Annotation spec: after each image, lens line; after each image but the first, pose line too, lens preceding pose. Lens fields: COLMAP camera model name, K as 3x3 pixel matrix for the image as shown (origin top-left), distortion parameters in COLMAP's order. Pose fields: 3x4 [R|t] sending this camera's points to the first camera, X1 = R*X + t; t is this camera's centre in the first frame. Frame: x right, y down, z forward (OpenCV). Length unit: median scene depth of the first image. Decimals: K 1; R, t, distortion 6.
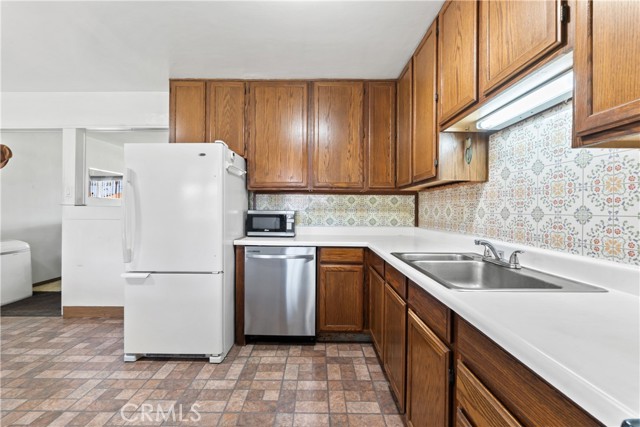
lens RADIAL K [[276.8, 0, 315.7], [0, 276.8, 210.6], [0, 0, 1]] dist [-0.008612, 0.000517]
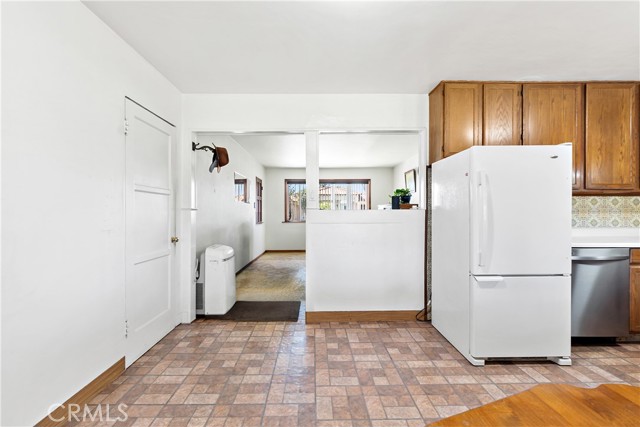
lens RADIAL K [[281.7, 0, 317.1], [0, 281.7, 211.4], [0, 0, 1]] dist [0.001887, -0.000388]
pose [[0.999832, -0.007463, 0.016717, -1.088549], [0.007523, 0.999965, -0.003558, -0.007391], [-0.016690, 0.003683, 0.999854, -0.008174]]
